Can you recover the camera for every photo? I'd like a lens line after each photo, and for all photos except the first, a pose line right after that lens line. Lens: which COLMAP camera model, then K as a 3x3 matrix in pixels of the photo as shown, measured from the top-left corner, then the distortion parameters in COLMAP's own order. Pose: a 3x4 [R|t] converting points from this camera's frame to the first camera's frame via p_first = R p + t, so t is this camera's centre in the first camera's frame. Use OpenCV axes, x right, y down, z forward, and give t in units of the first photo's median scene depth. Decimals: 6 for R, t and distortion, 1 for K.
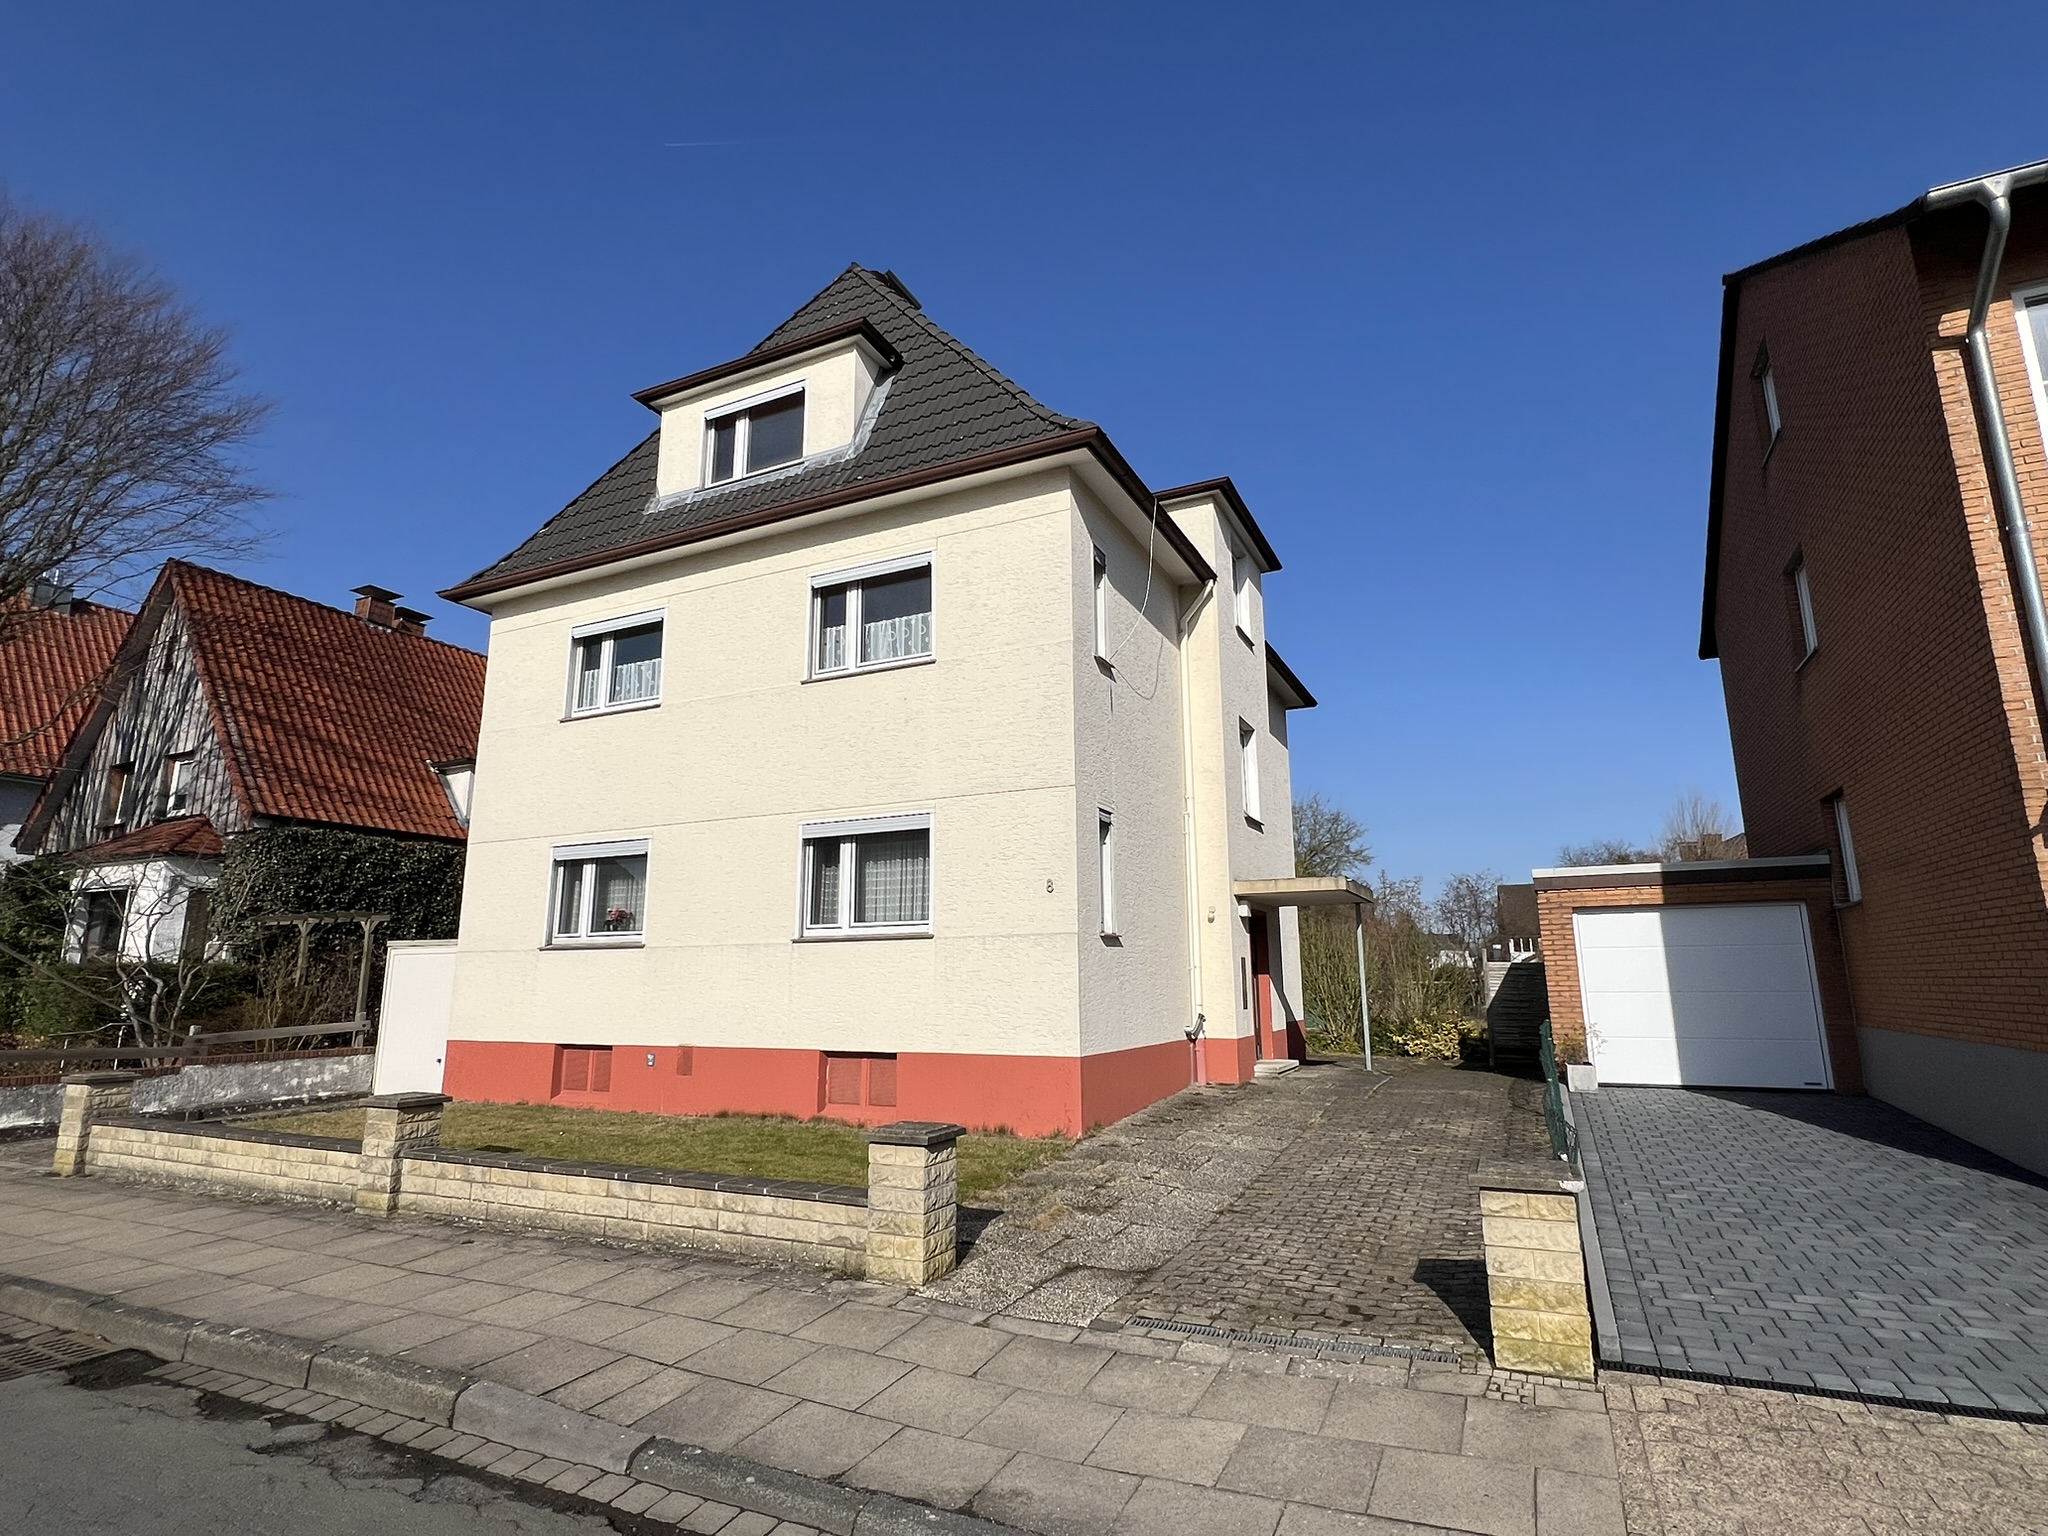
lens RADIAL K [[1017.9, 0, 1024.0], [0, 1017.9, 768.0], [0, 0, 1]] dist [-0.002535, 0.001015]
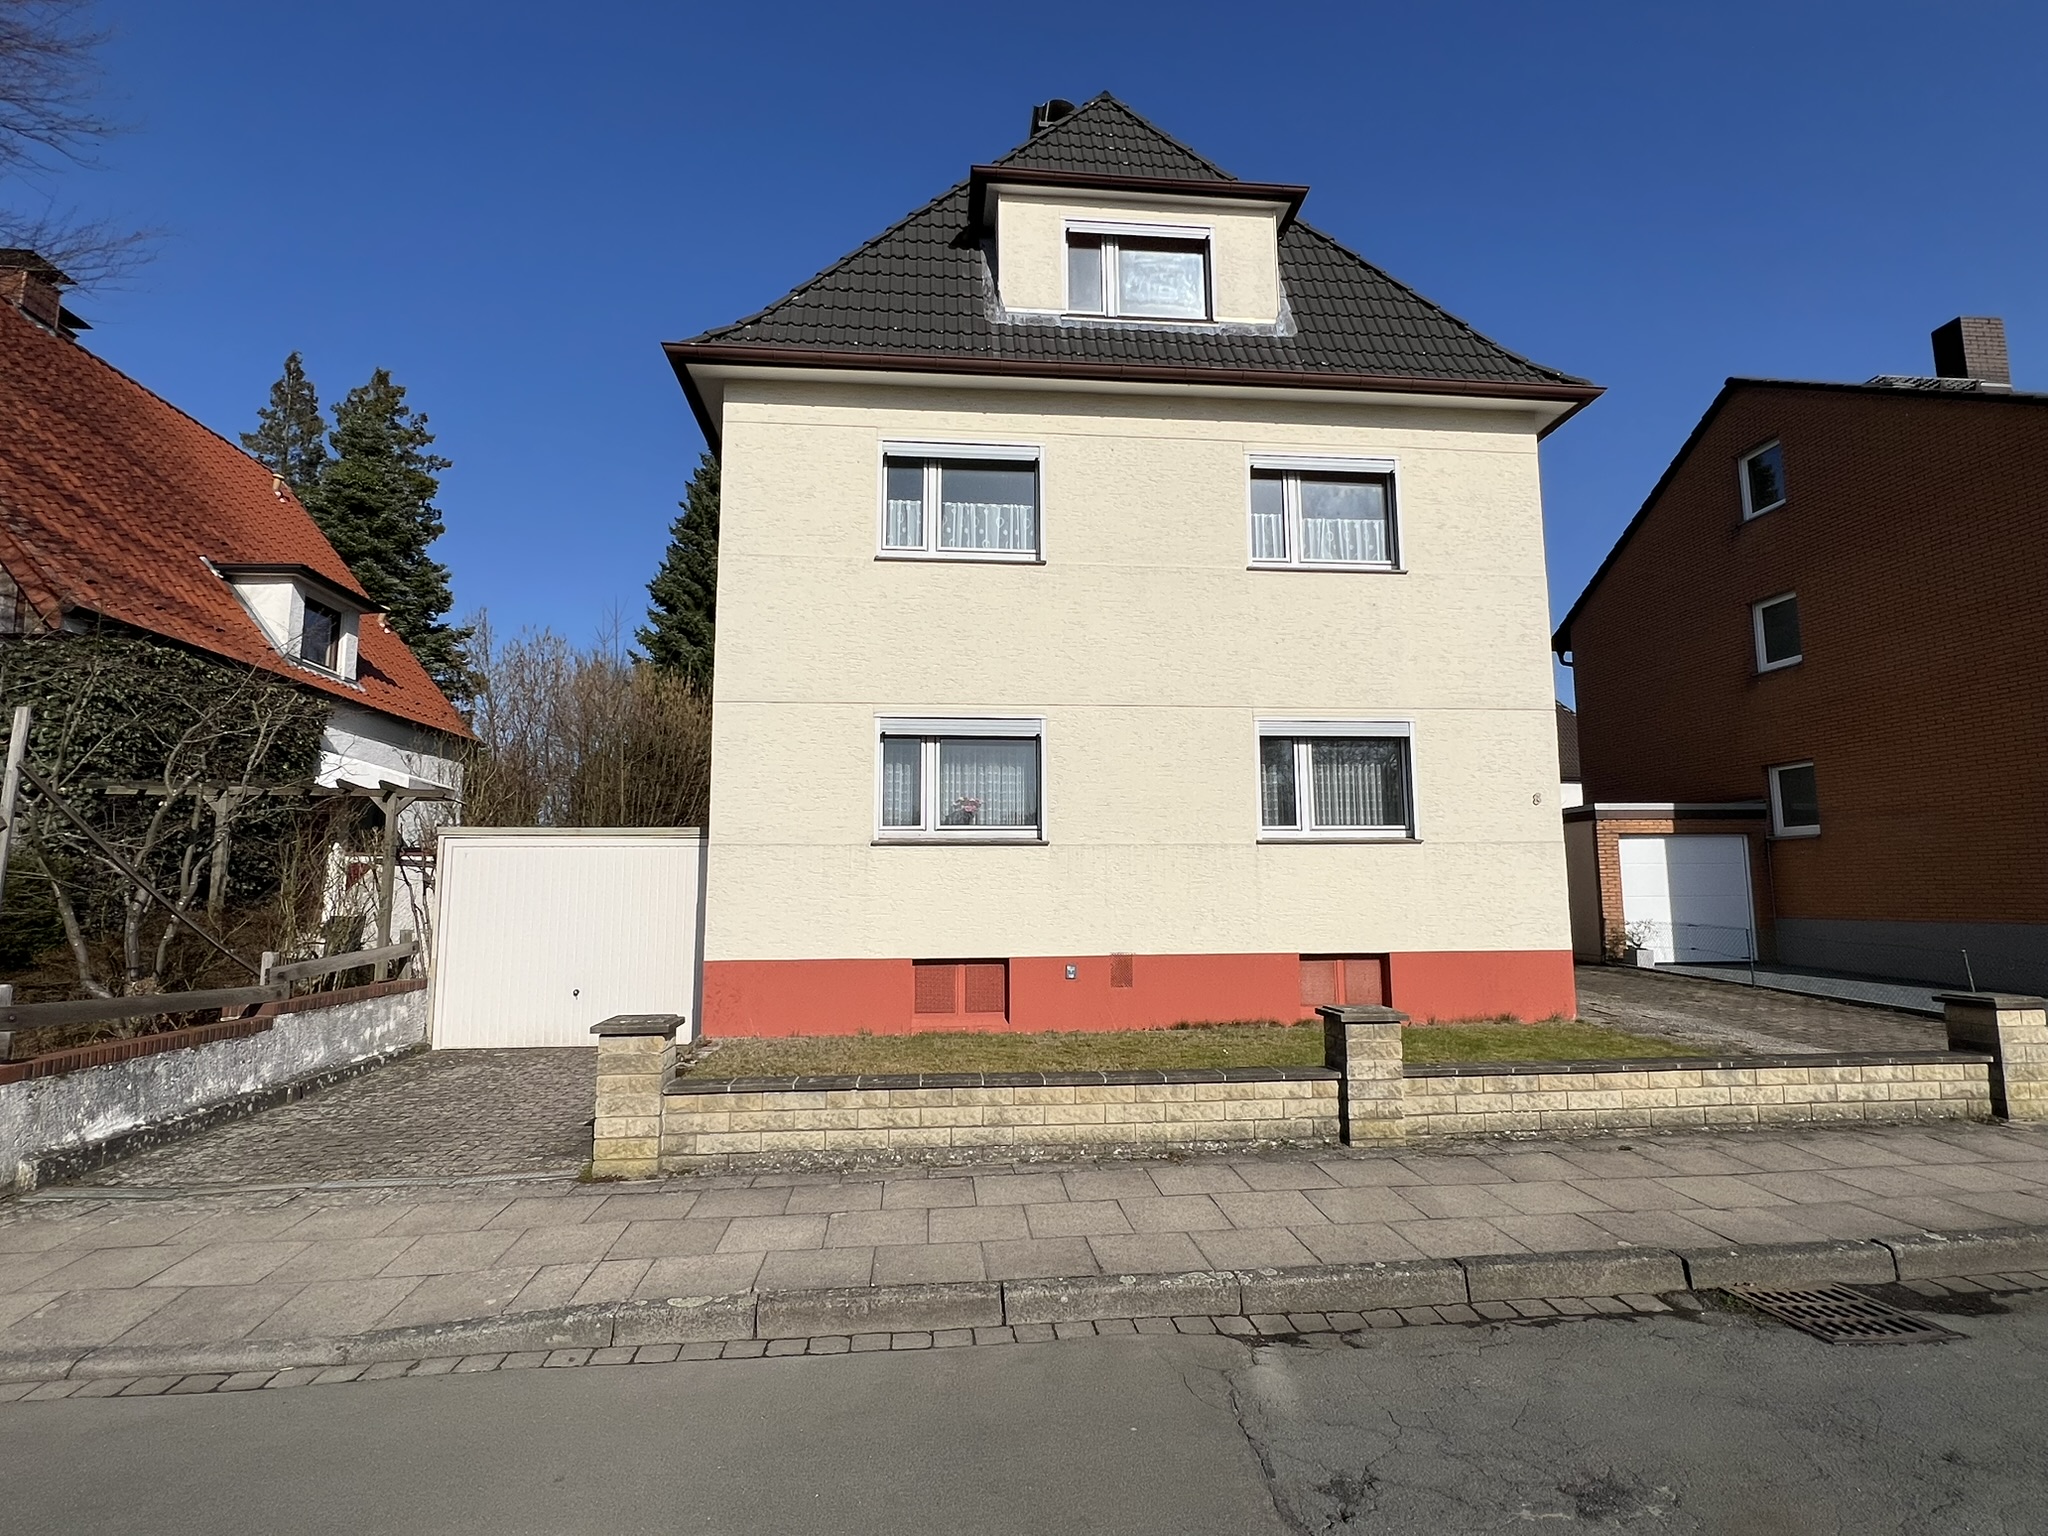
lens RADIAL K [[1017.9, 0, 1024.0], [0, 1017.9, 768.0], [0, 0, 1]] dist [-0.002535, 0.001015]
pose [[0.856151, 0.064818, 0.512643, -0.847180], [-0.105231, 0.993182, 0.050165, 0.071430], [-0.505896, -0.096895, 0.857135, 0.282473]]
